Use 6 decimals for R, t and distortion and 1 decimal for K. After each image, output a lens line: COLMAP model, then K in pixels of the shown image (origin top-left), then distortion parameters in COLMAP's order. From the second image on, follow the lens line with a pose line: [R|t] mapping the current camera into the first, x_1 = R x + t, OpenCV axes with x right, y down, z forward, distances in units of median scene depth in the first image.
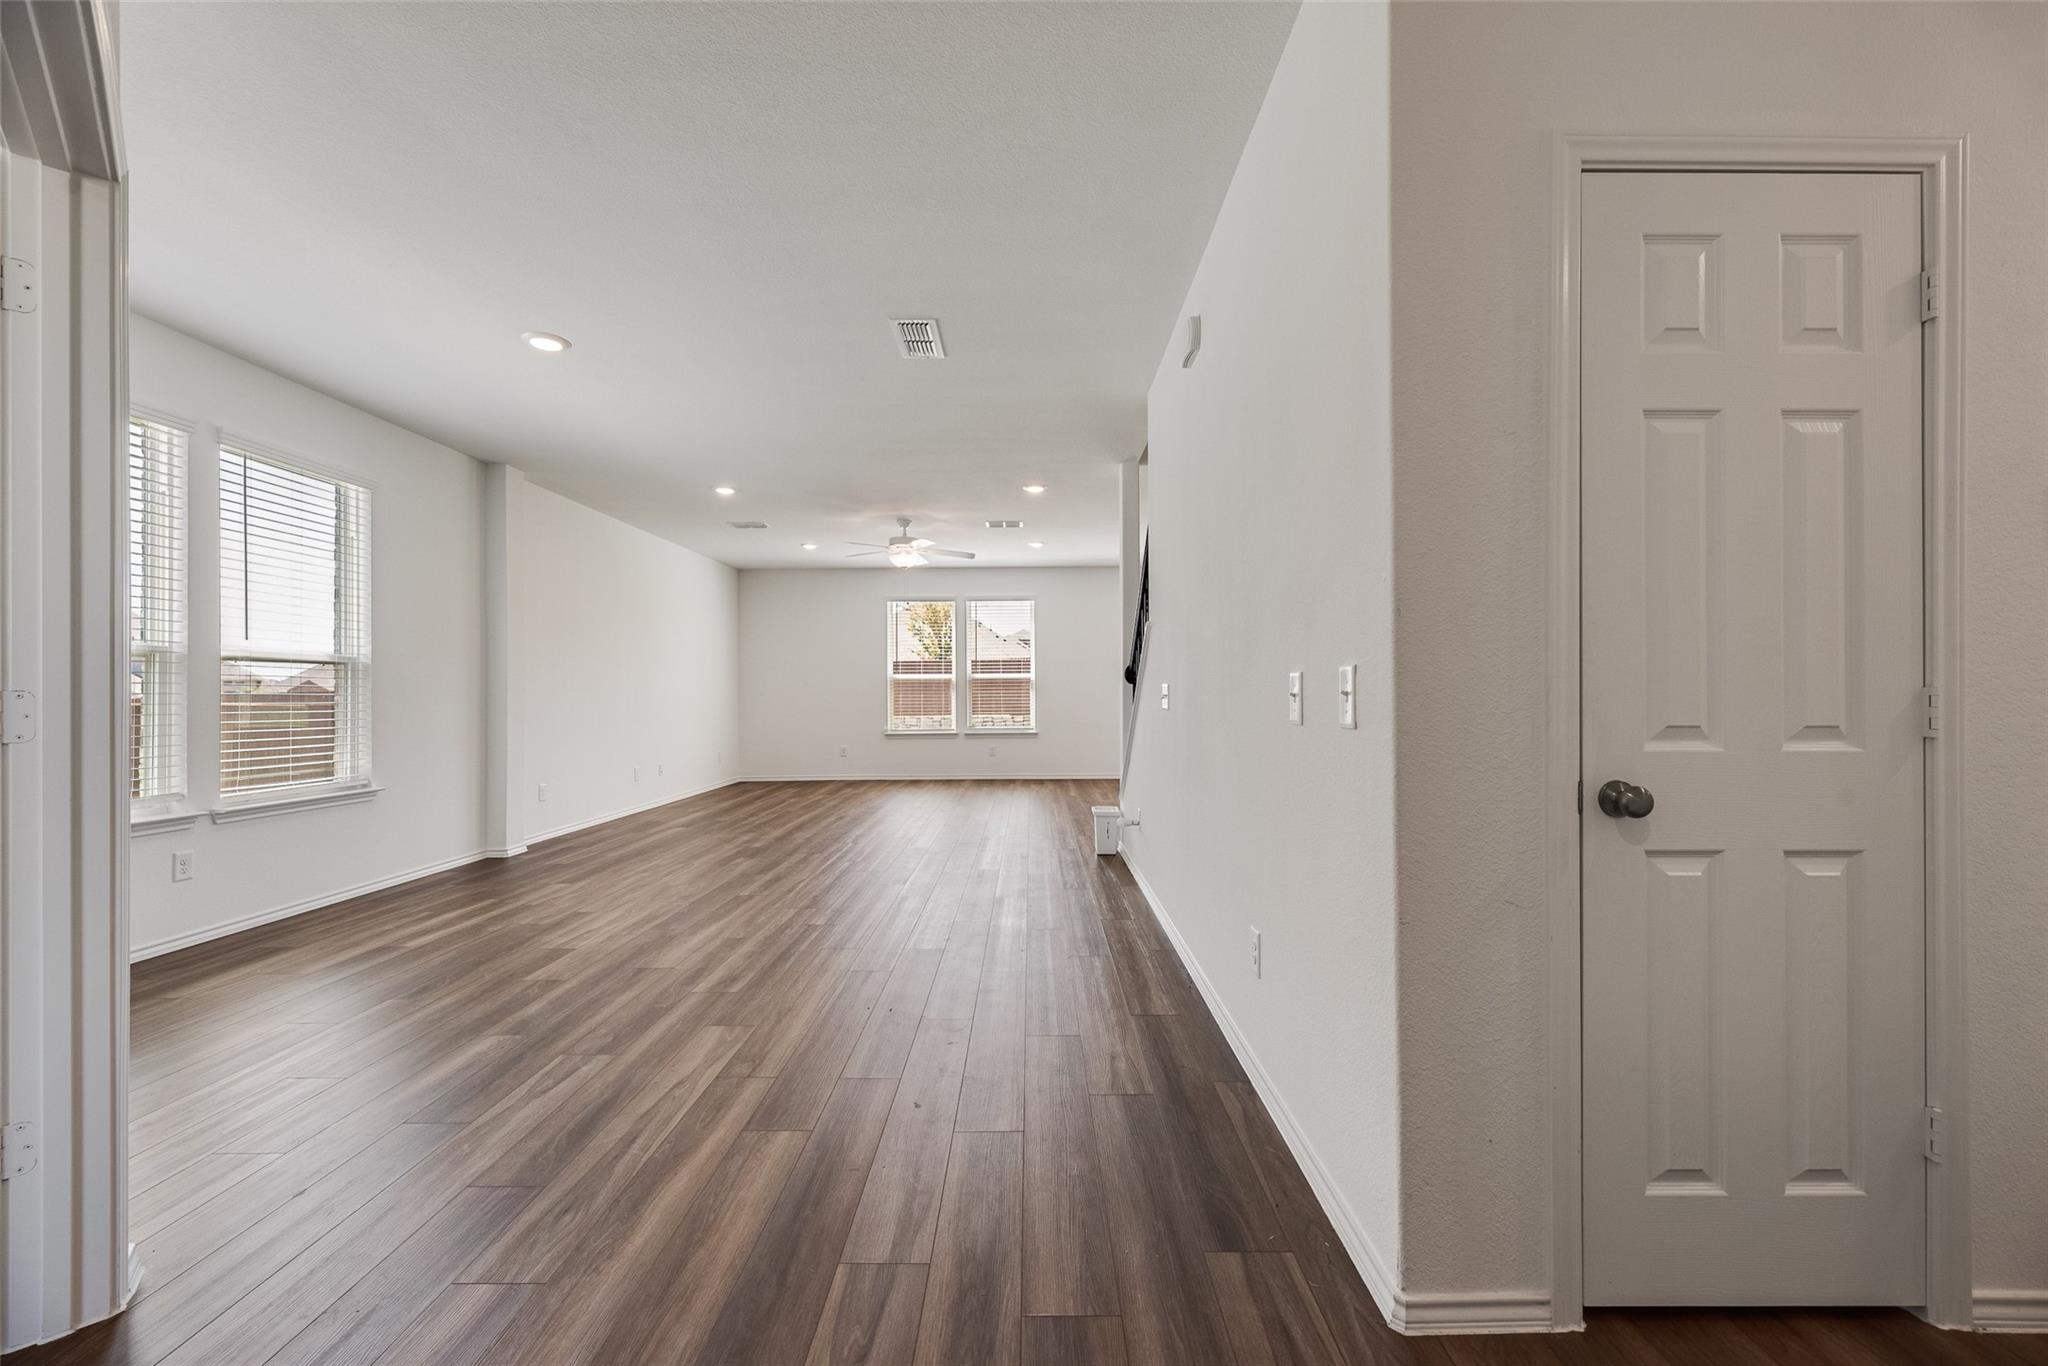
lens RADIAL K [[826.1, 0, 1031.8], [0, 826.1, 697.2], [0, 0, 1]] dist [-0.000007, 0.000004]
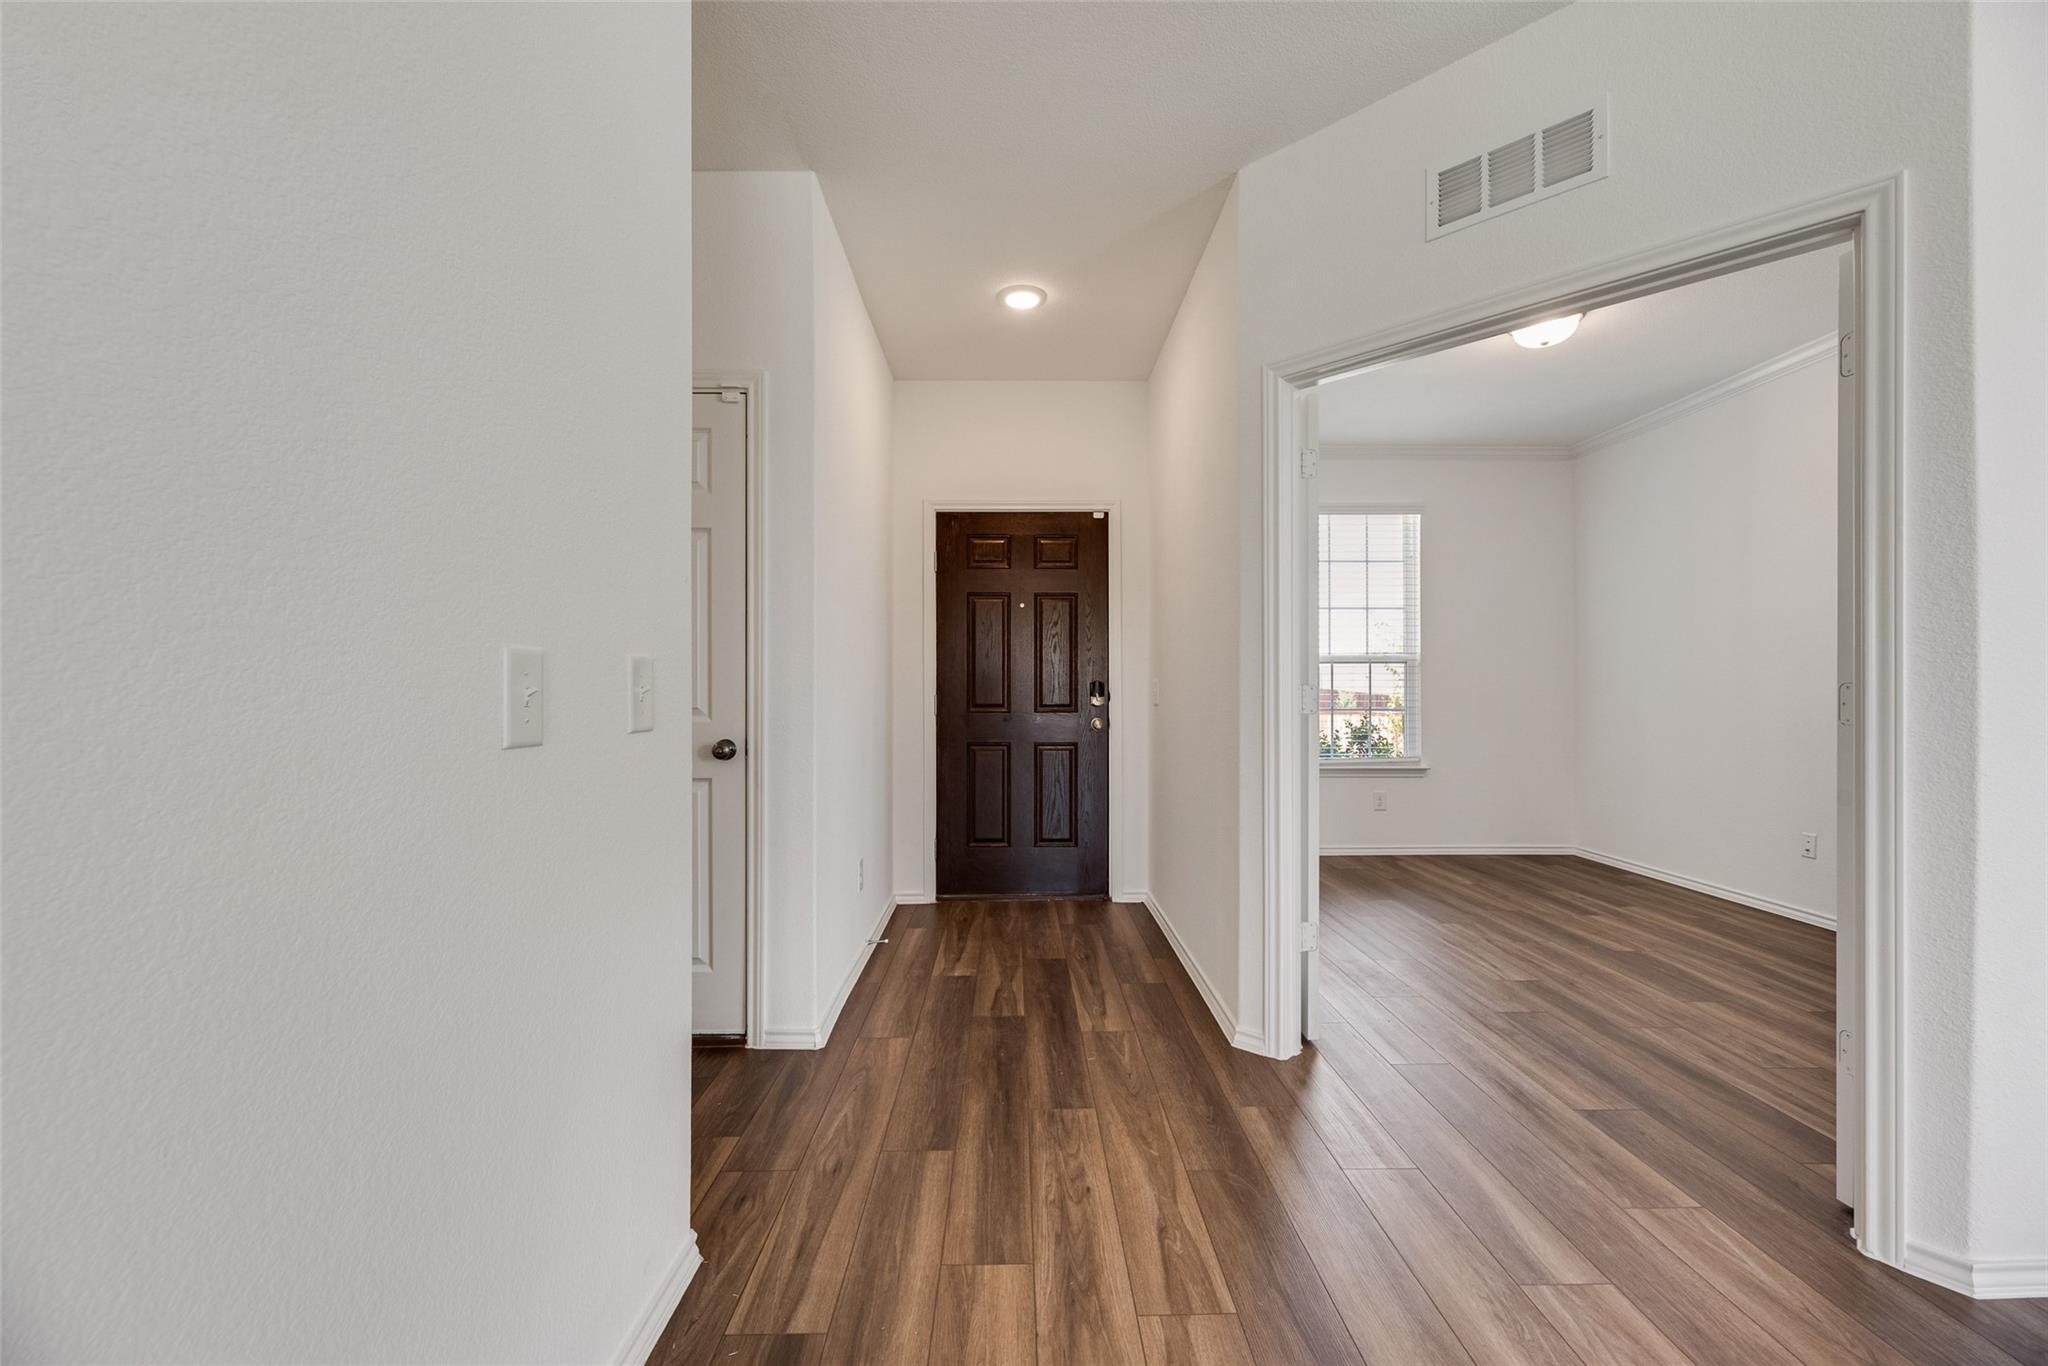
lens RADIAL K [[826.1, 0, 1031.8], [0, 826.1, 697.2], [0, 0, 1]] dist [-0.000007, 0.000004]
pose [[-0.999696, 0.003193, -0.024430, 0.014801], [0.003252, 0.999992, -0.002406, 0.008884], [0.024422, -0.002485, -0.999699, 2.204427]]
